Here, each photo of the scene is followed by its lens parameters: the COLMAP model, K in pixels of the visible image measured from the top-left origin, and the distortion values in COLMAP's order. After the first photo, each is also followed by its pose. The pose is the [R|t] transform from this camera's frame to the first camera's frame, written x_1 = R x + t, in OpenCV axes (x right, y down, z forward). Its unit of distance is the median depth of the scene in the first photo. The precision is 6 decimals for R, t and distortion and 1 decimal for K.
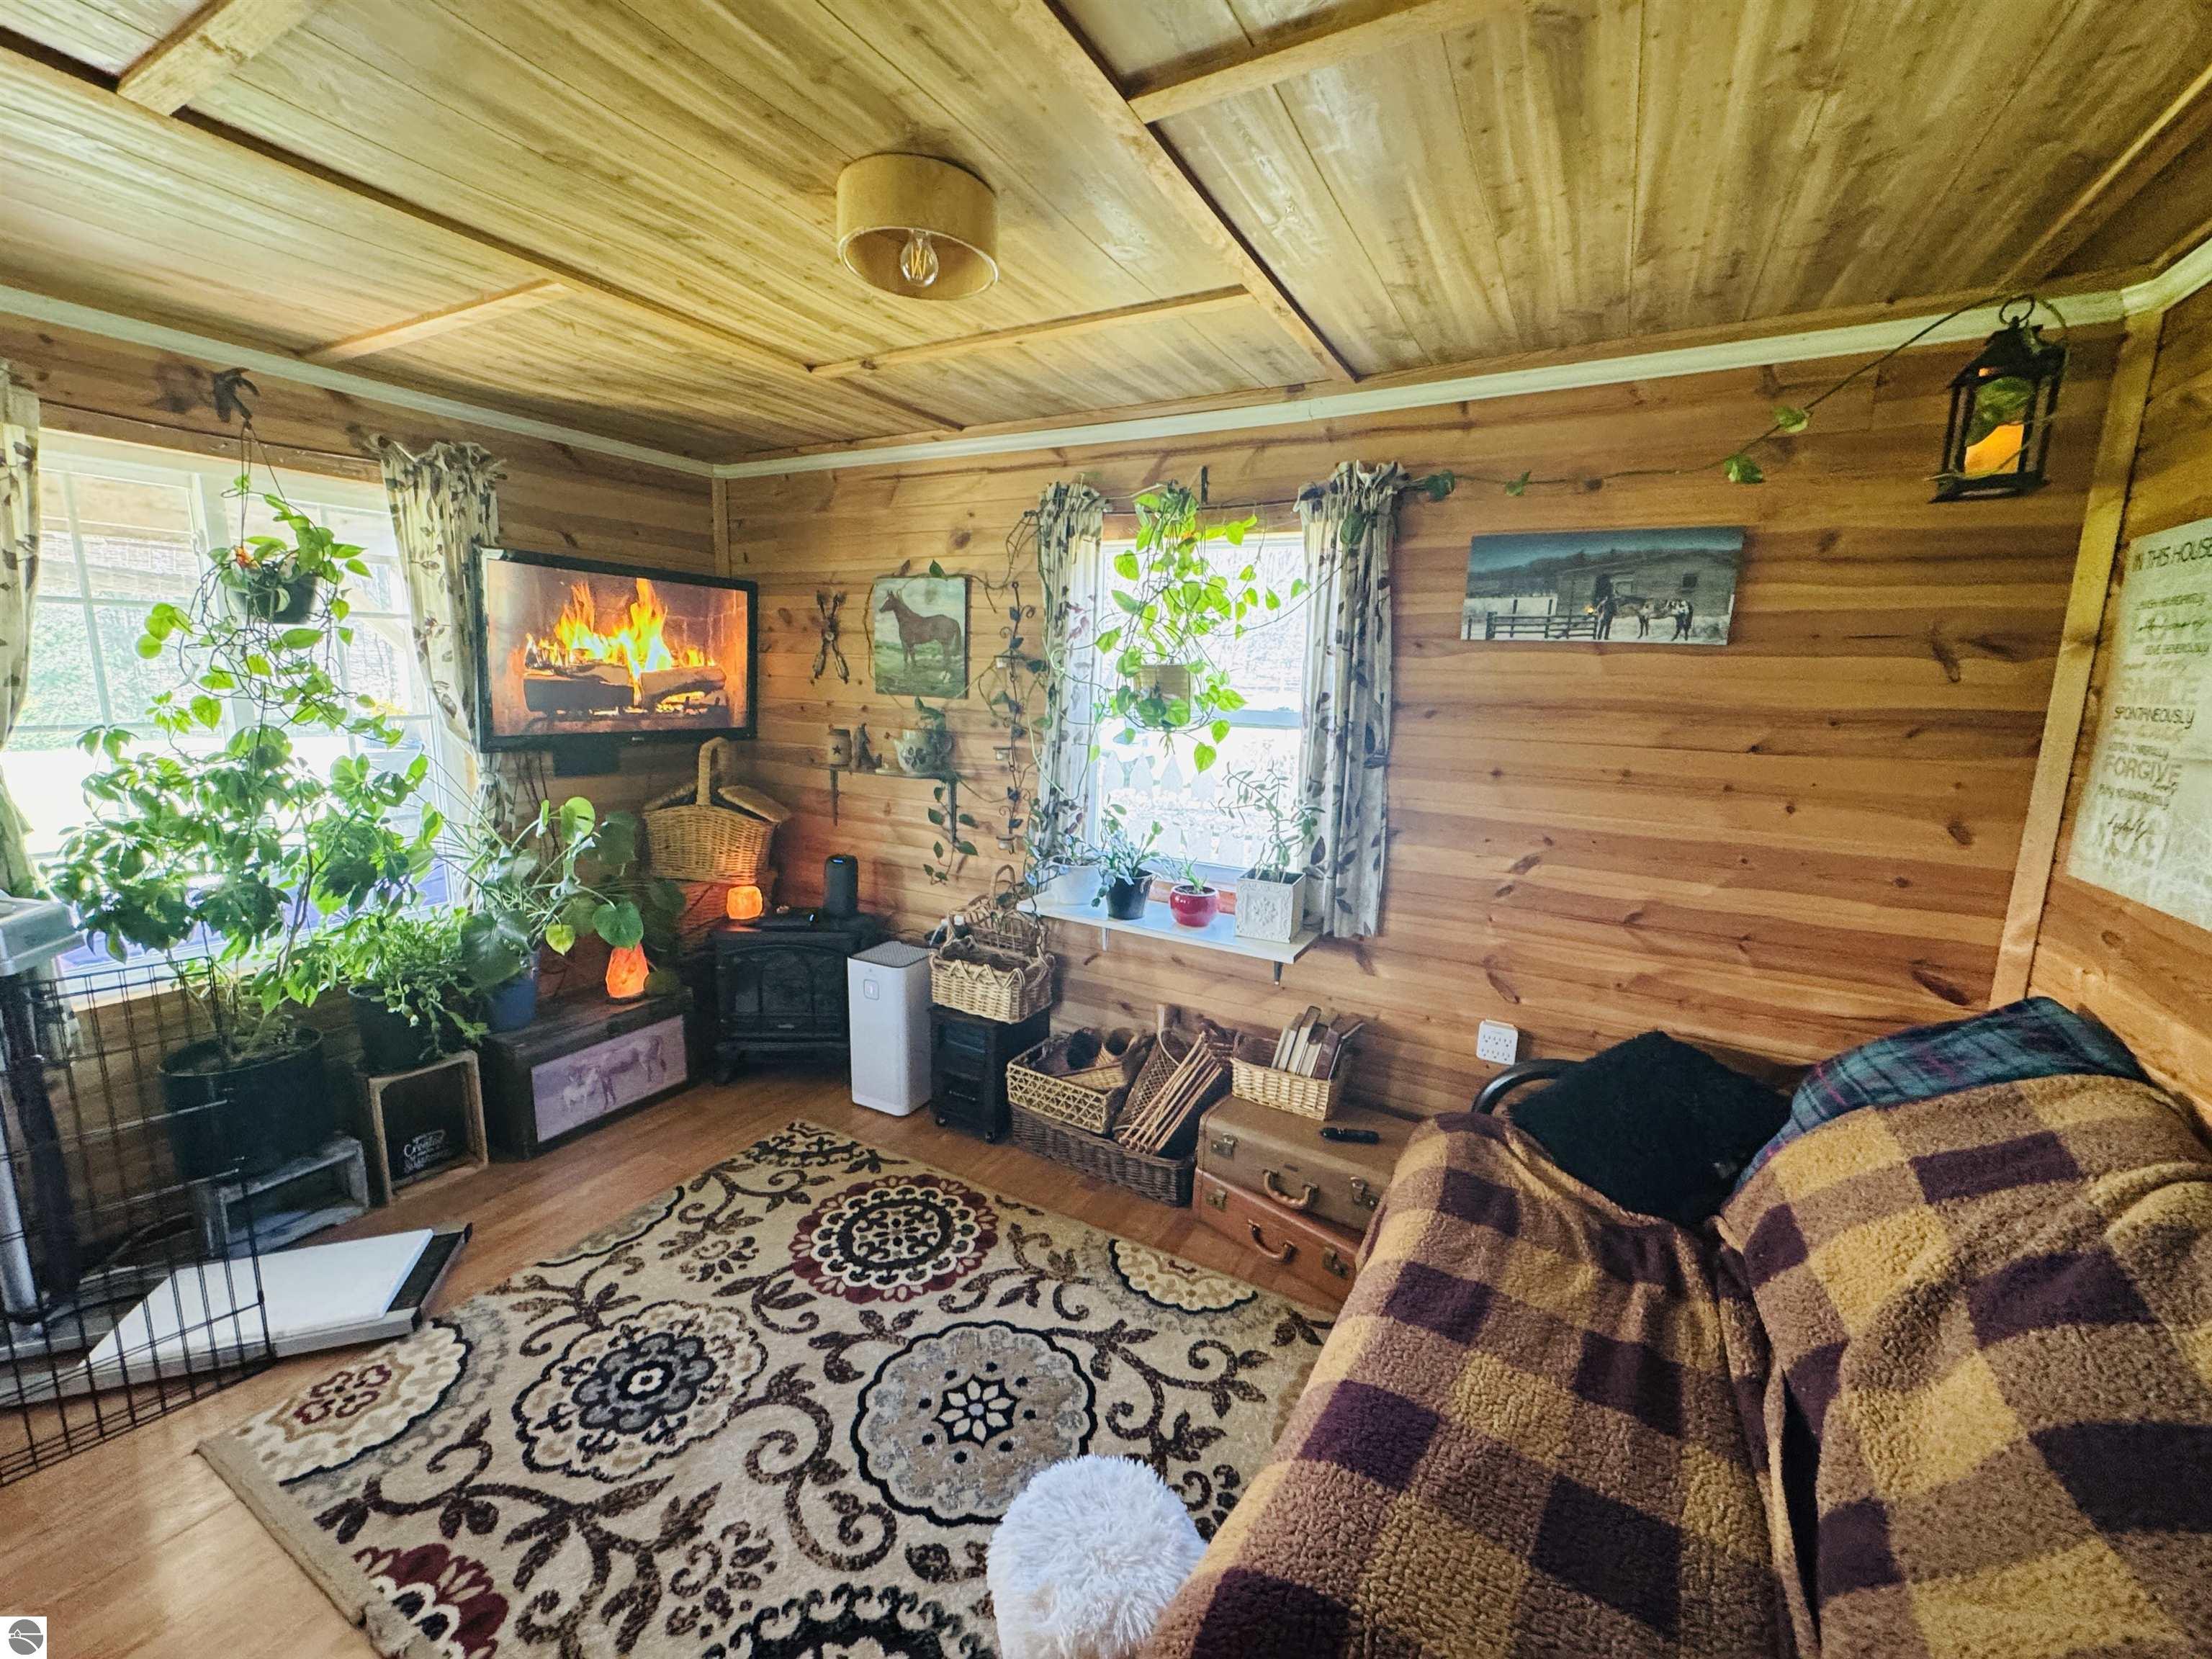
lens RADIAL K [[884.2, 0, 1106.2], [0, 884.2, 827.5], [0, 0, 1]] dist [-0.004469, 0.000568]
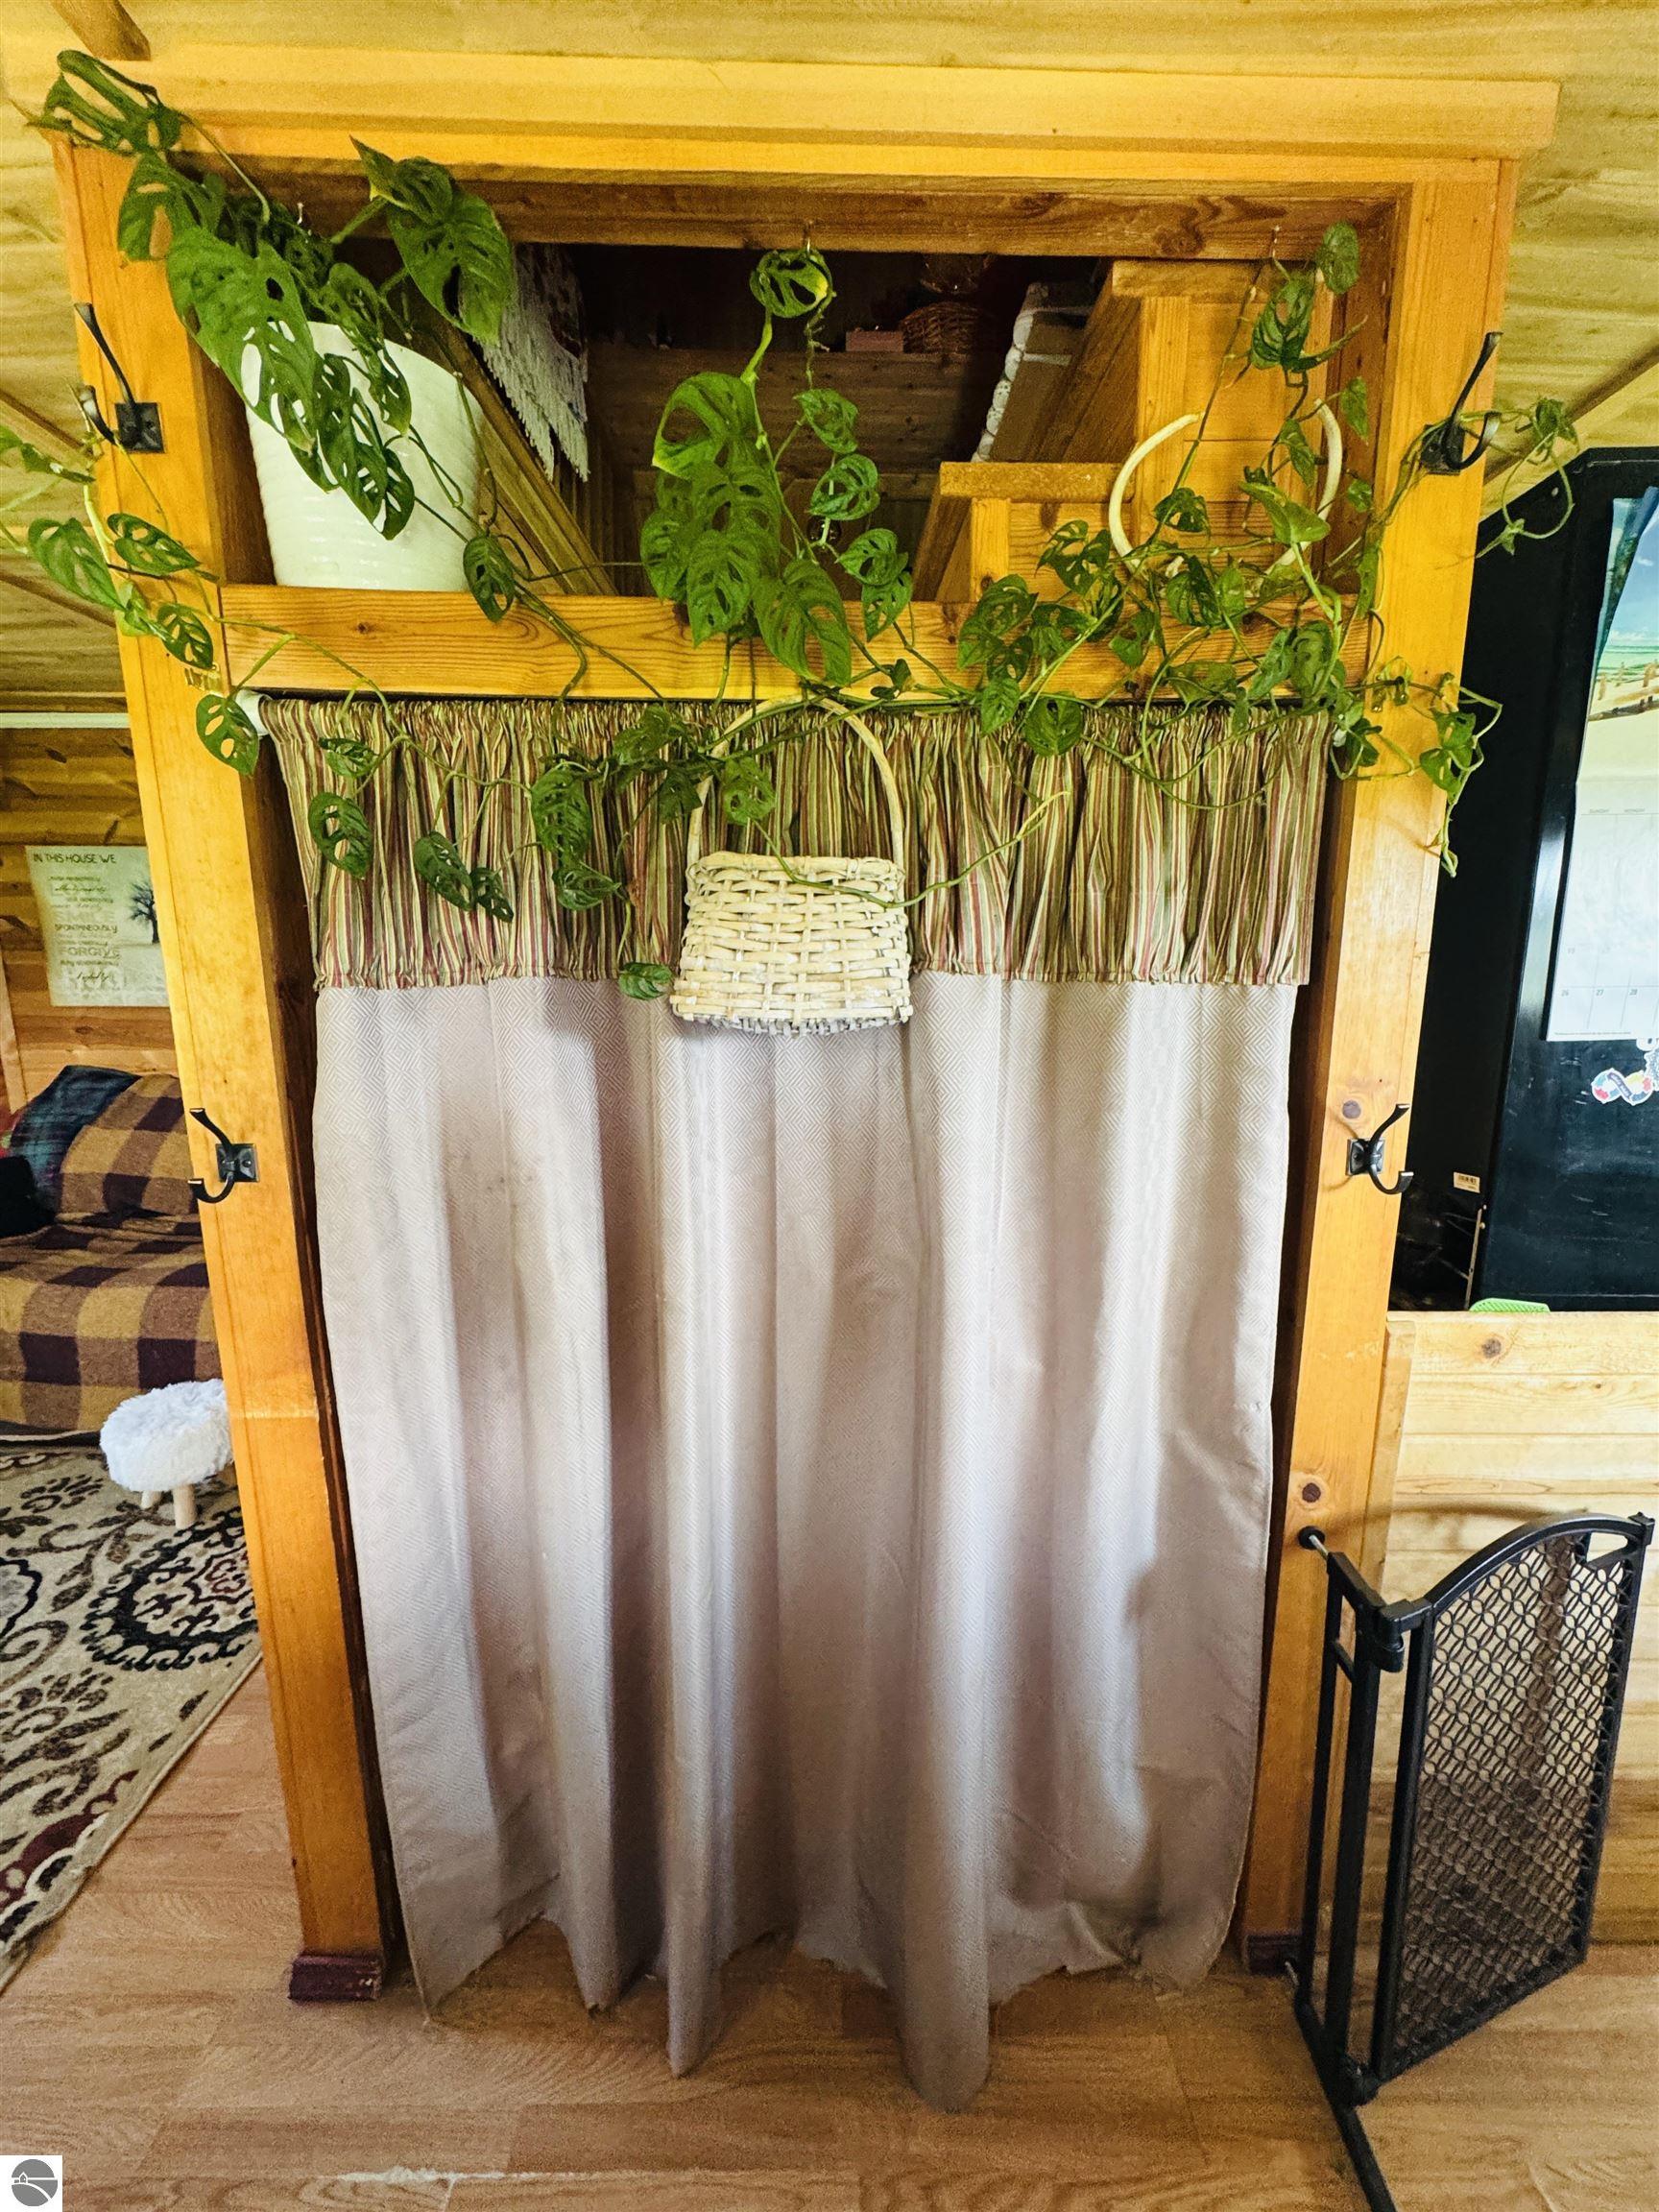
lens RADIAL K [[884.2, 0, 833.3], [0, 884.2, 1108.0], [0, 0, 1]] dist [-0.004469, 0.000568]
pose [[-0.492546, -0.195806, 0.847973, -1.083999], [0.128946, 0.947187, 0.293614, -0.061715], [-0.860681, 0.253961, -0.441285, 0.257611]]
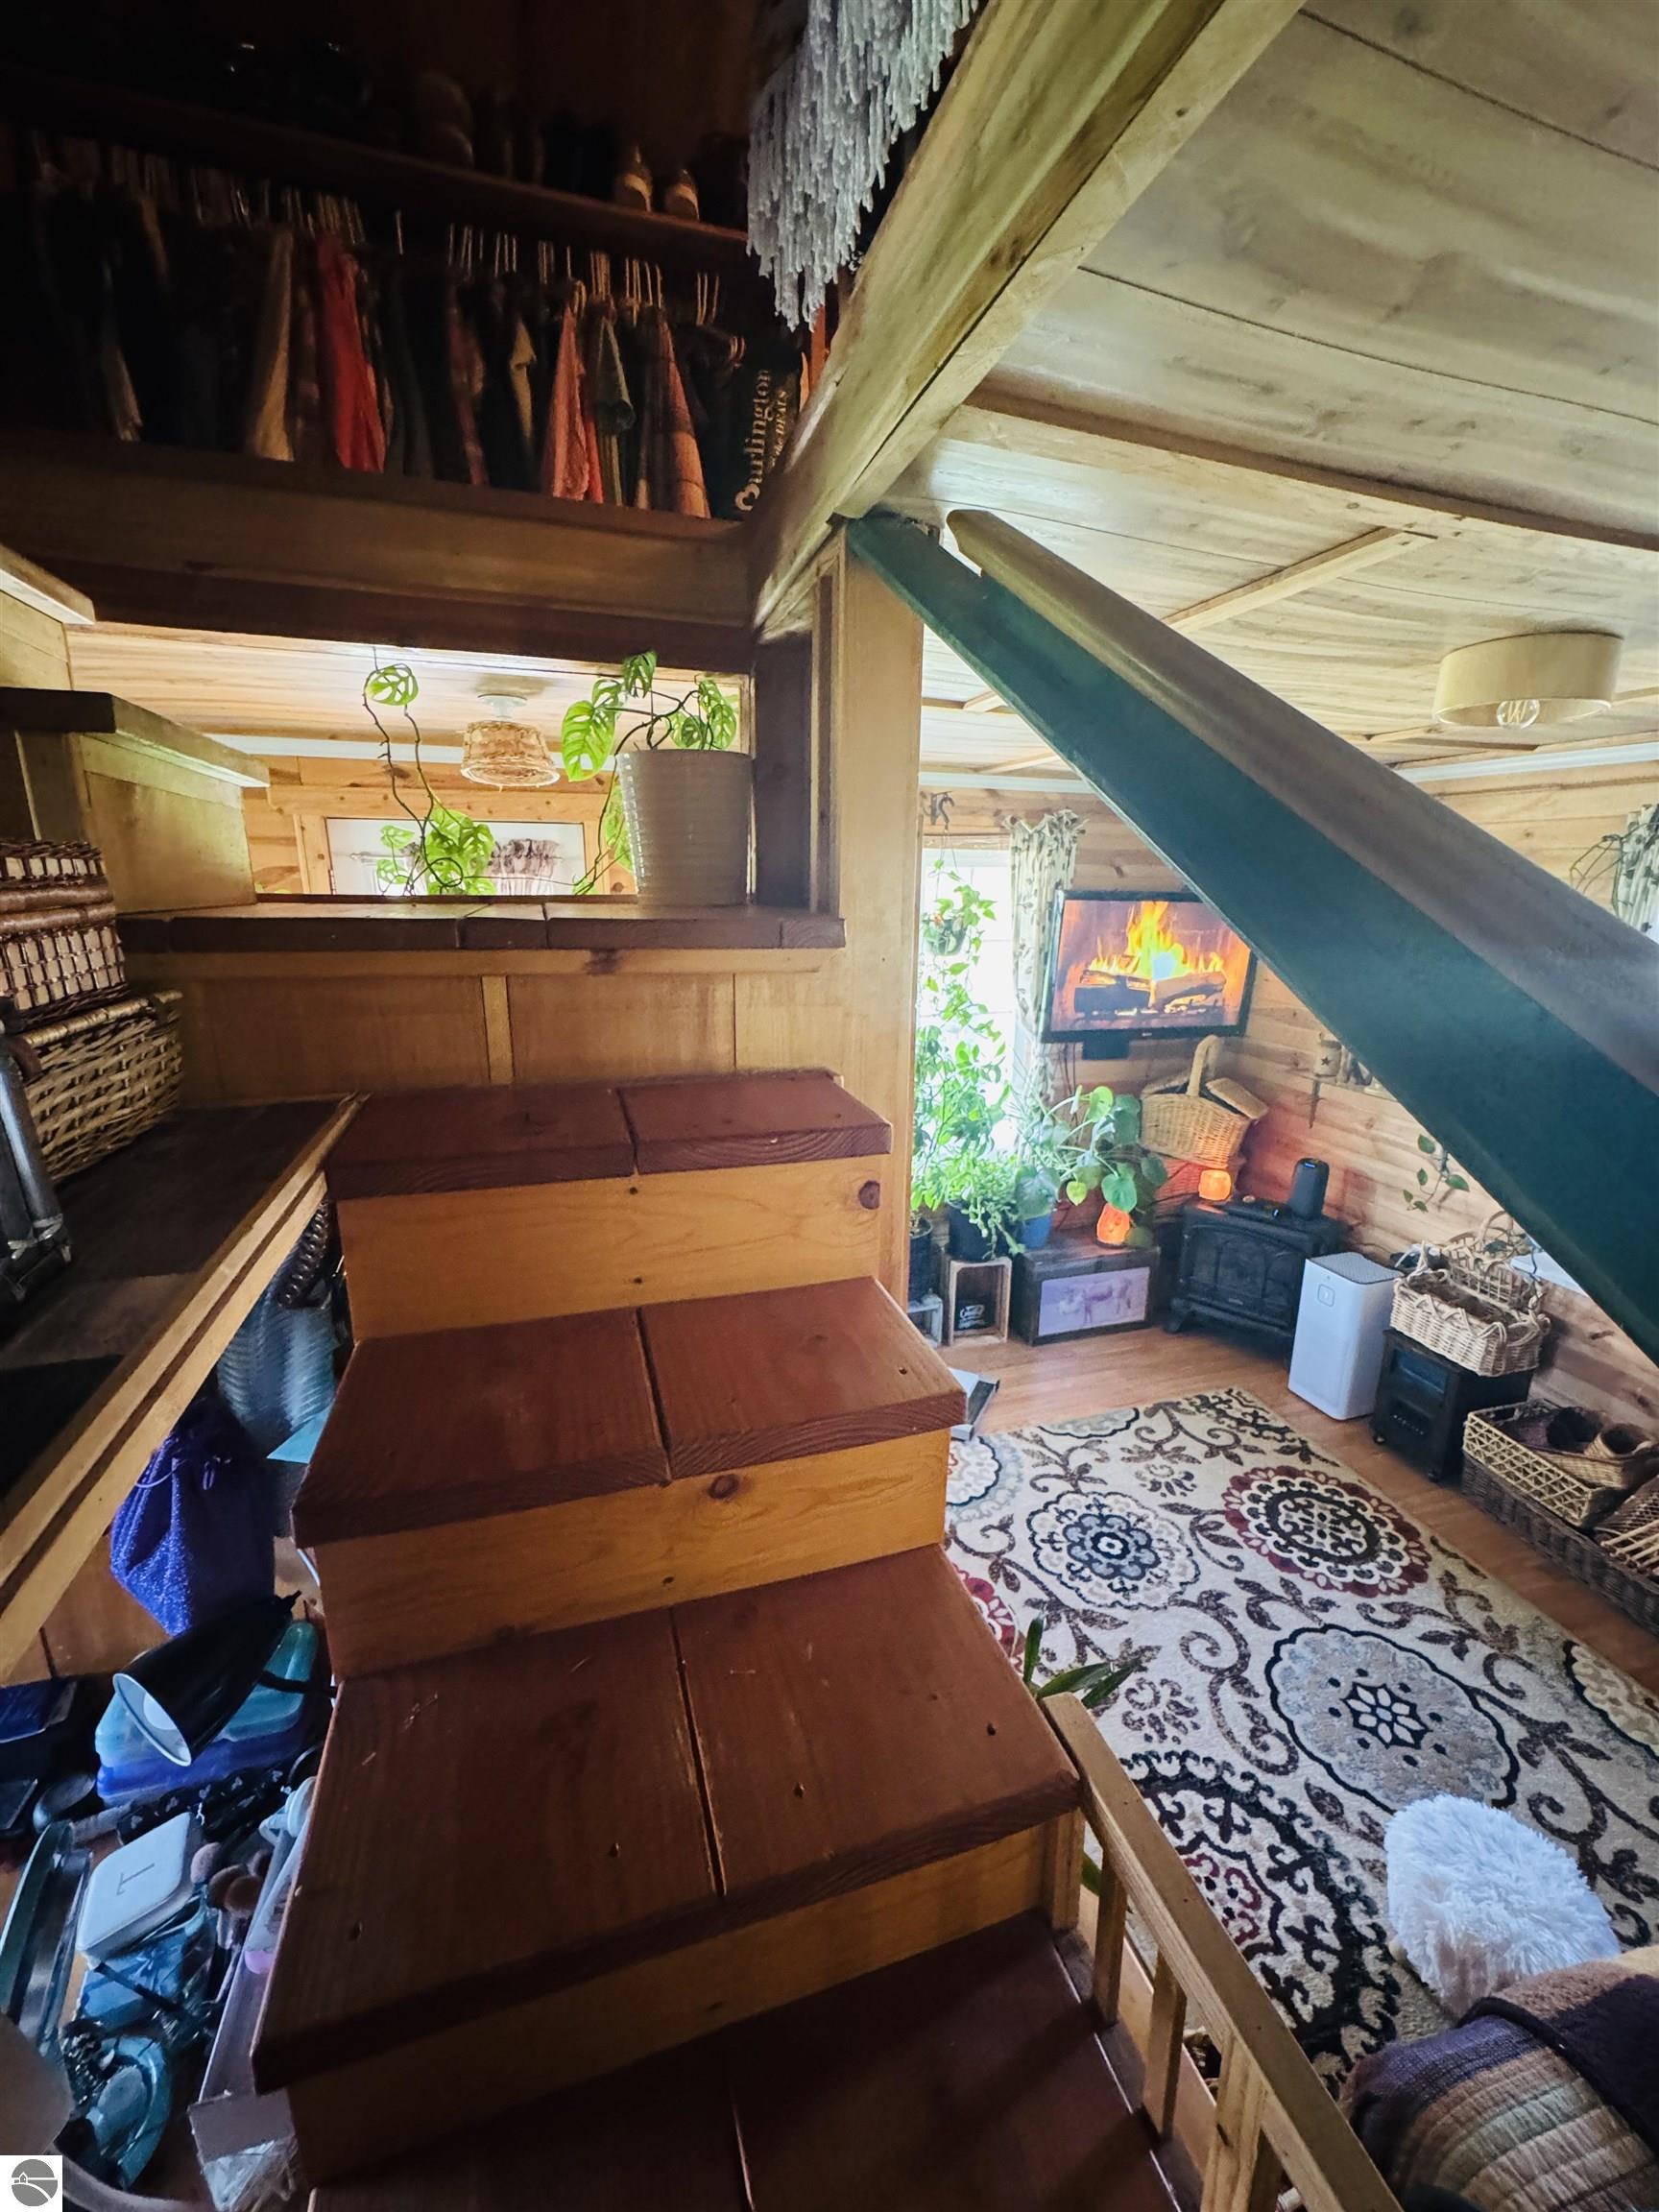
lens RADIAL K [[884.2, 0, 833.0], [0, 884.2, 1105.1], [0, 0, 1]] dist [-0.004469, 0.000568]
pose [[0.716492, 0.150214, -0.681230, -0.002281], [-0.109562, 0.988653, 0.102769, -0.106118], [0.688938, 0.001004, 0.724820, -0.218200]]
